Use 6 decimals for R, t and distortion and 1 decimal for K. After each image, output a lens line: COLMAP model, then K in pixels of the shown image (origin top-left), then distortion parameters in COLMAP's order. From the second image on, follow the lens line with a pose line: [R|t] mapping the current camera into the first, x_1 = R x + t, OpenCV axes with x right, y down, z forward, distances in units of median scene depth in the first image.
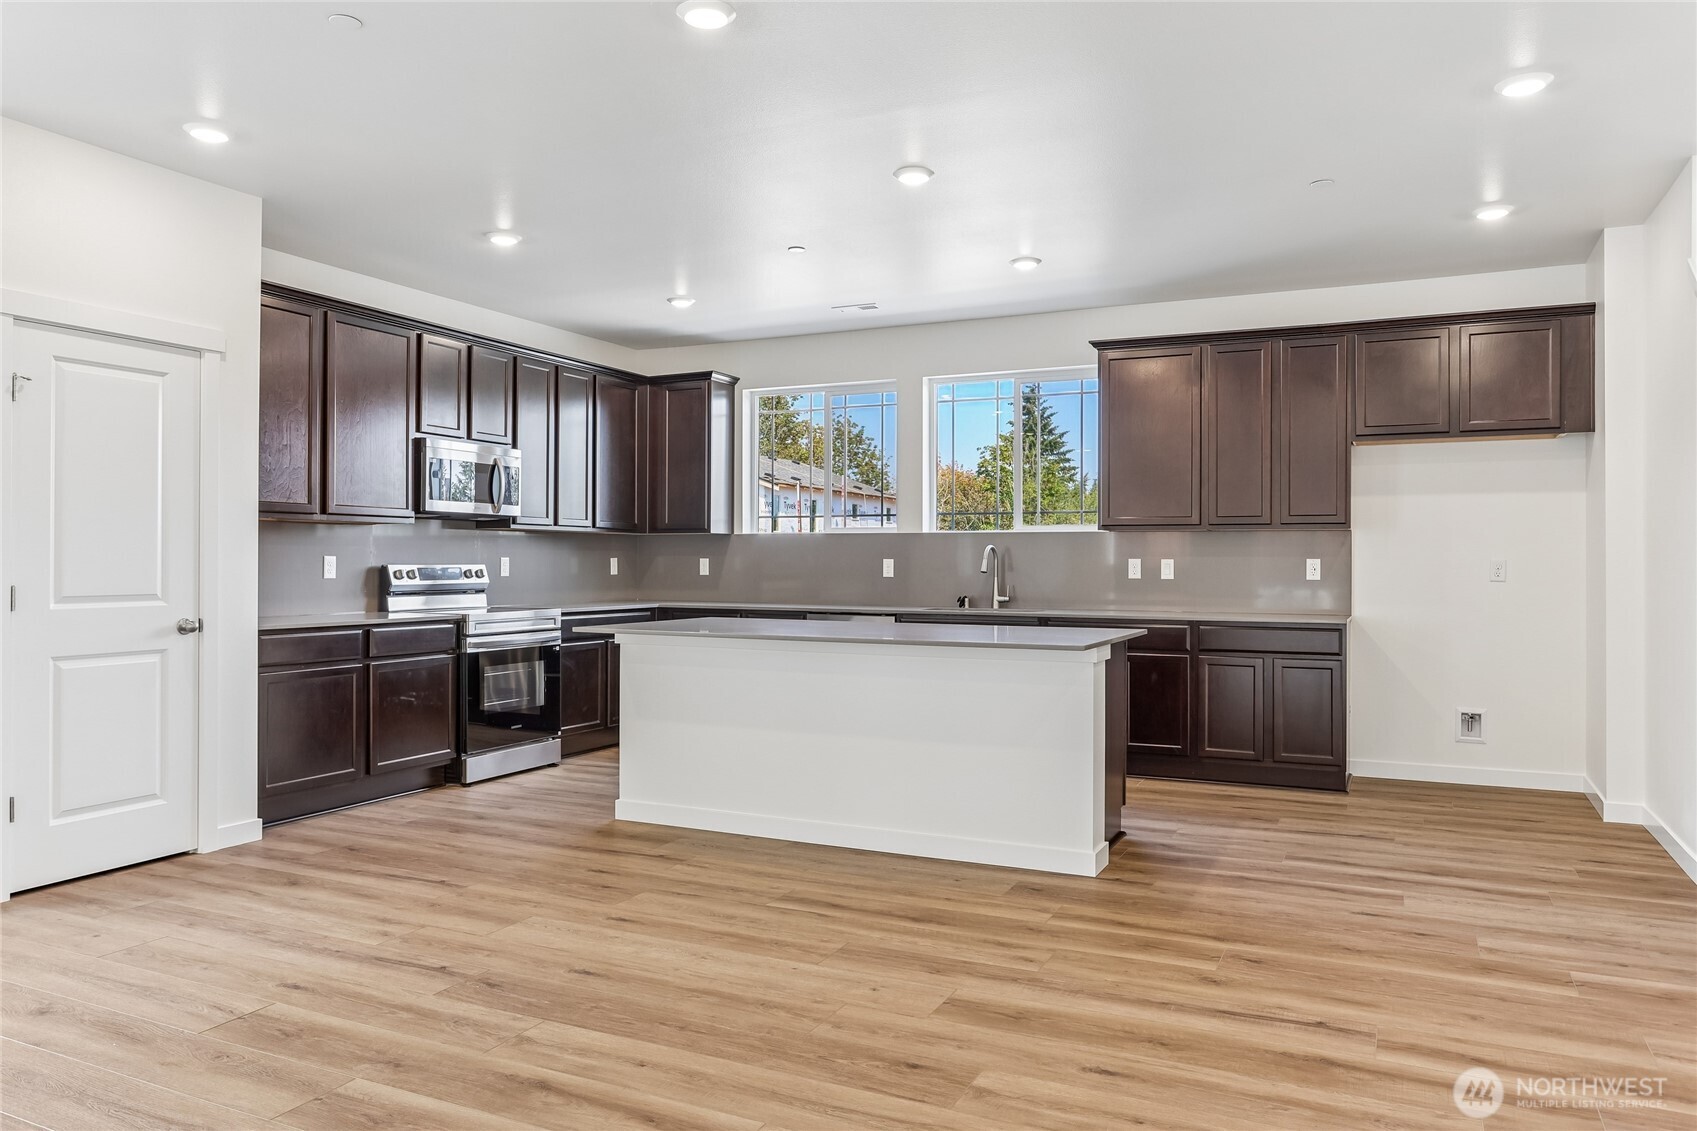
lens RADIAL K [[1160.3, 0, 848.5], [0, 1160.3, 565.5], [0, 0, 1]] dist [-0.014533, 0.002787]
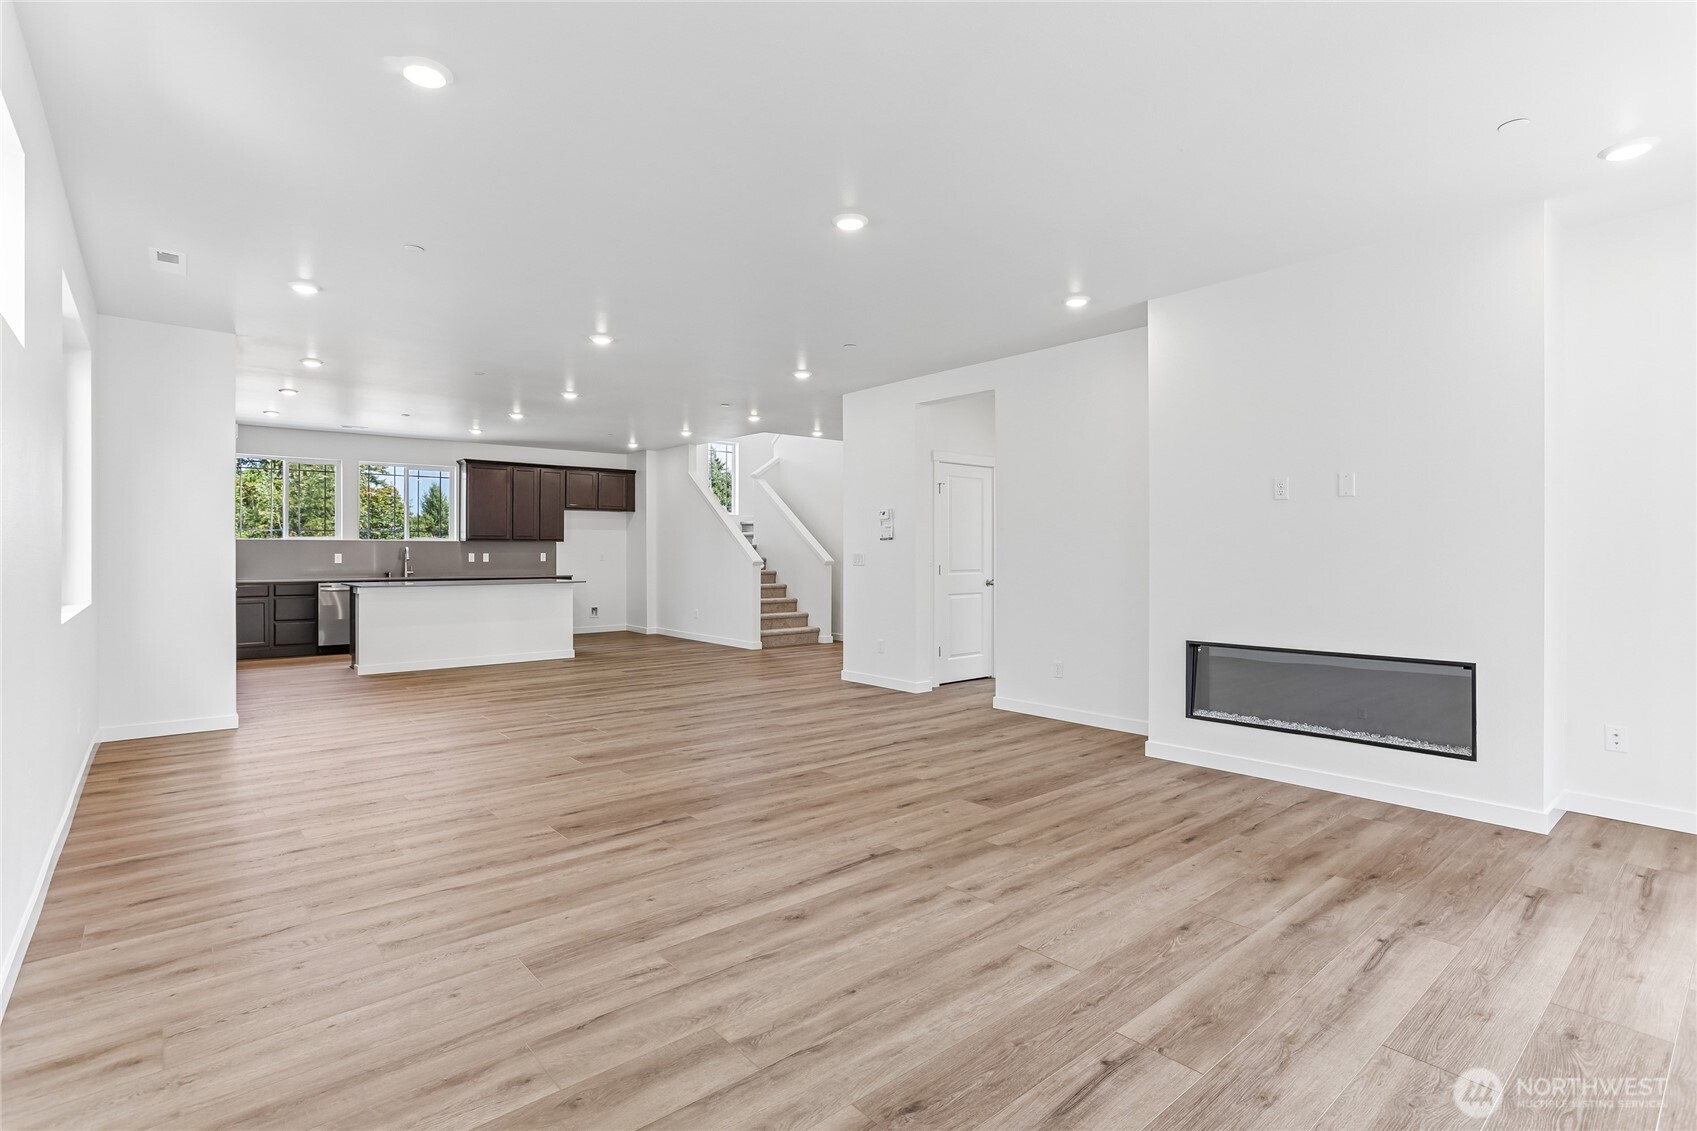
lens RADIAL K [[822.4, 0, 847.3], [0, 822.4, 552.6], [0, 0, 1]] dist [-0.044977, 0.024487]
pose [[0.405076, -0.002836, 0.914278, -1.751567], [0.007061, 0.999975, -0.000027, -0.003087], [-0.914256, 0.006467, 0.405086, -0.637146]]
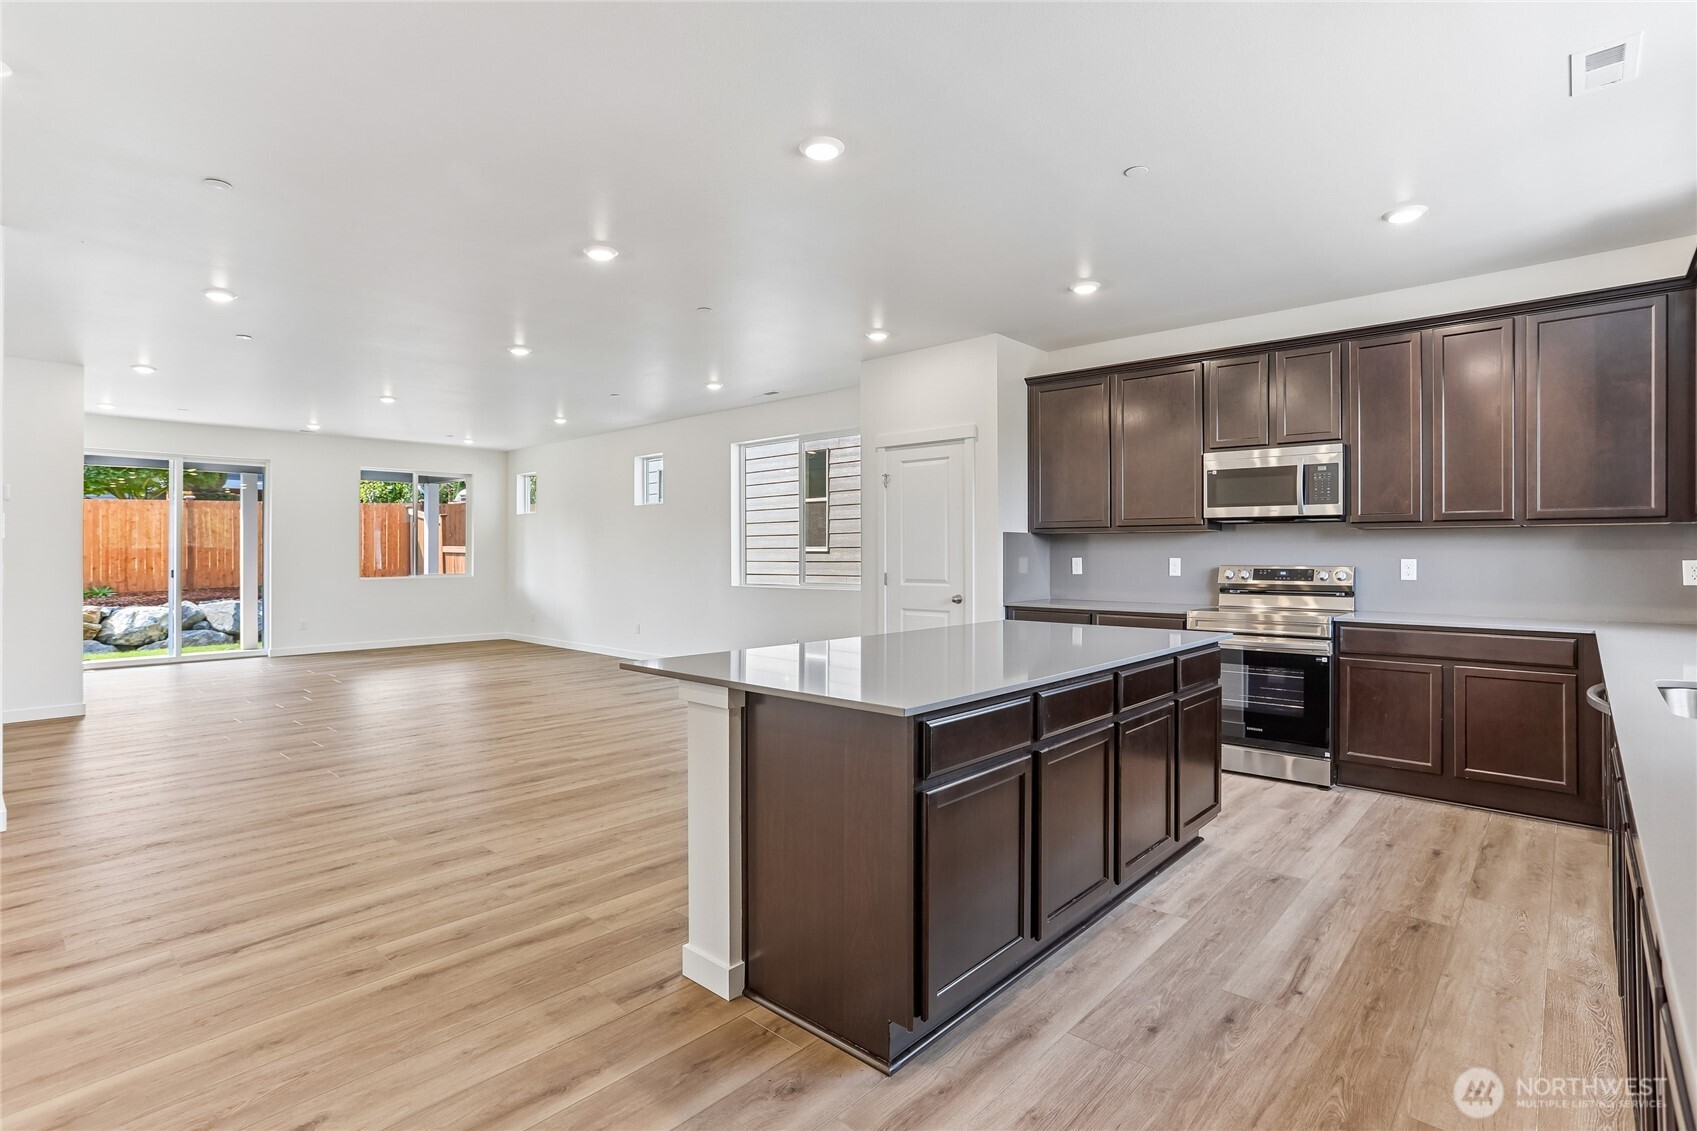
lens RADIAL K [[822.4, 0, 847.3], [0, 822.4, 552.6], [0, 0, 1]] dist [-0.044977, 0.024487]
pose [[-0.285189, -0.006326, -0.958450, 0.837675], [-0.004683, 0.999975, -0.005207, -0.012525], [0.958460, 0.003003, -0.285212, 1.499350]]
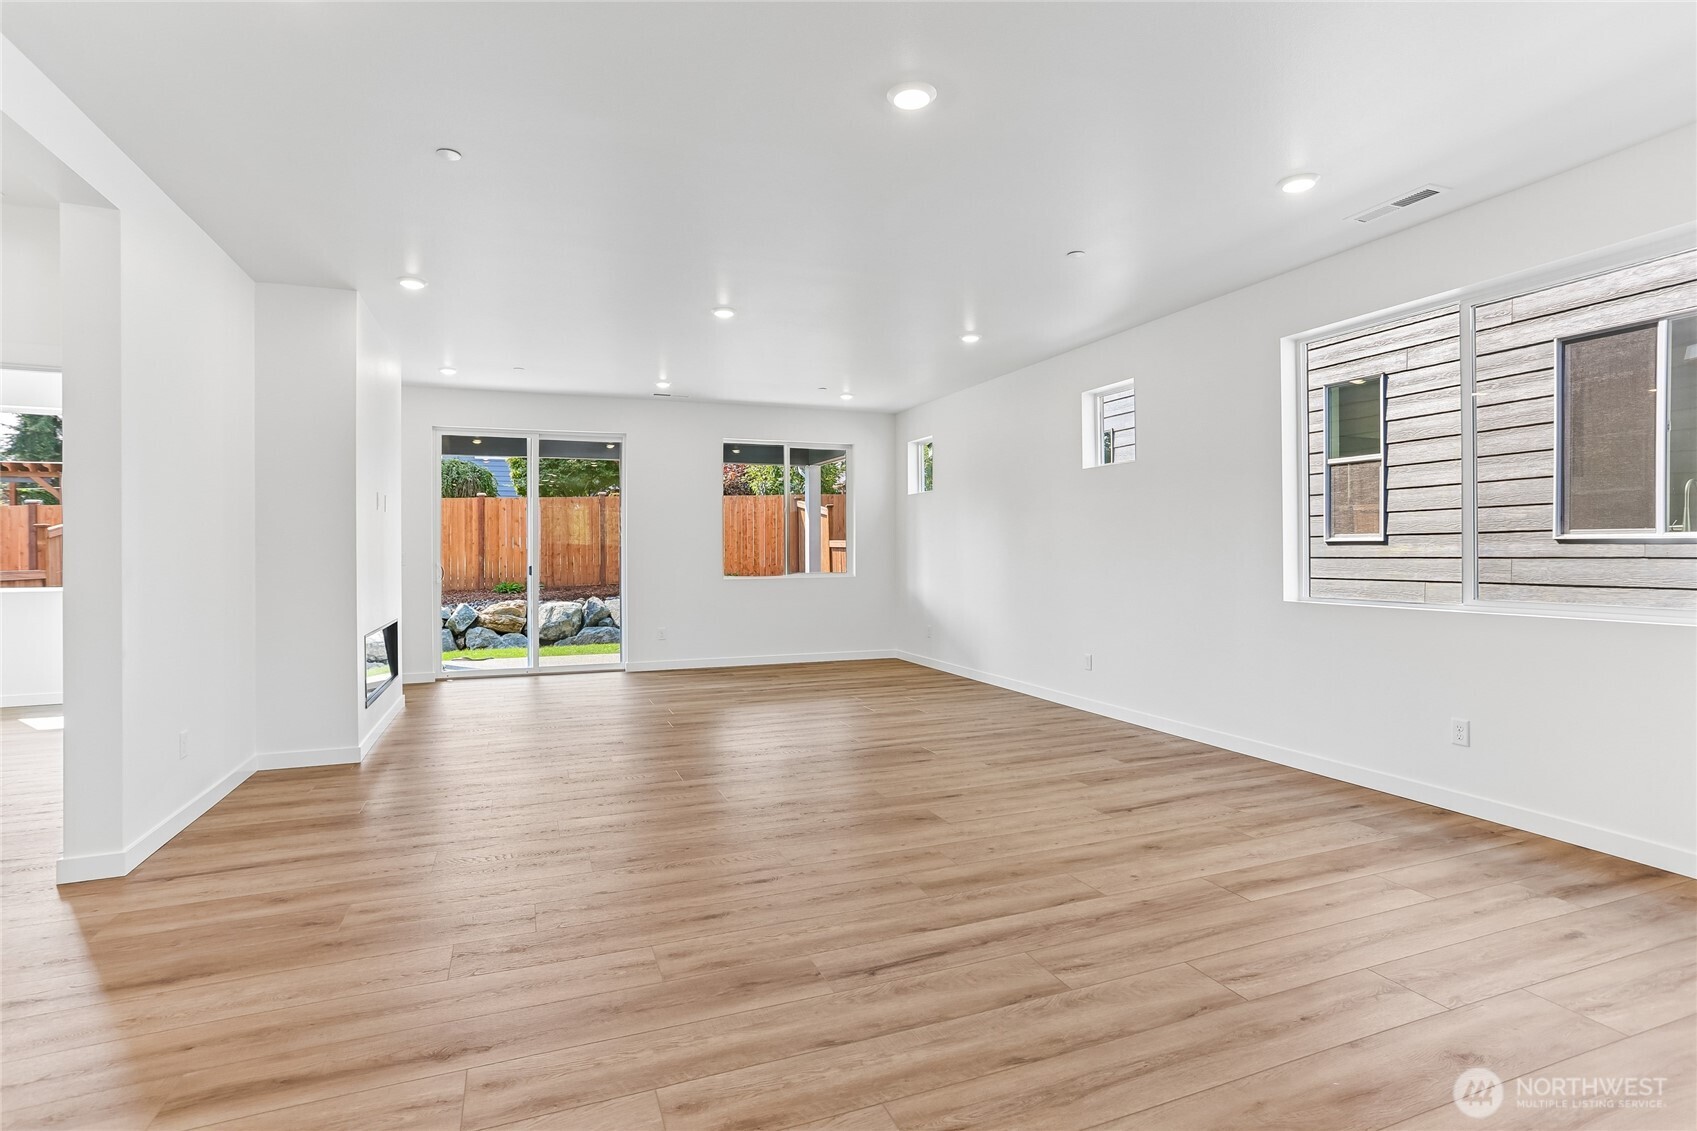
lens RADIAL K [[834.2, 0, 842.6], [0, 834.2, 545.0], [0, 0, 1]] dist [-0.066061, 0.040551]
pose [[-0.682234, -0.009133, -0.731077, 0.078251], [-0.003844, 0.999953, -0.008904, -0.001907], [0.731124, -0.003264, -0.682237, 0.888210]]
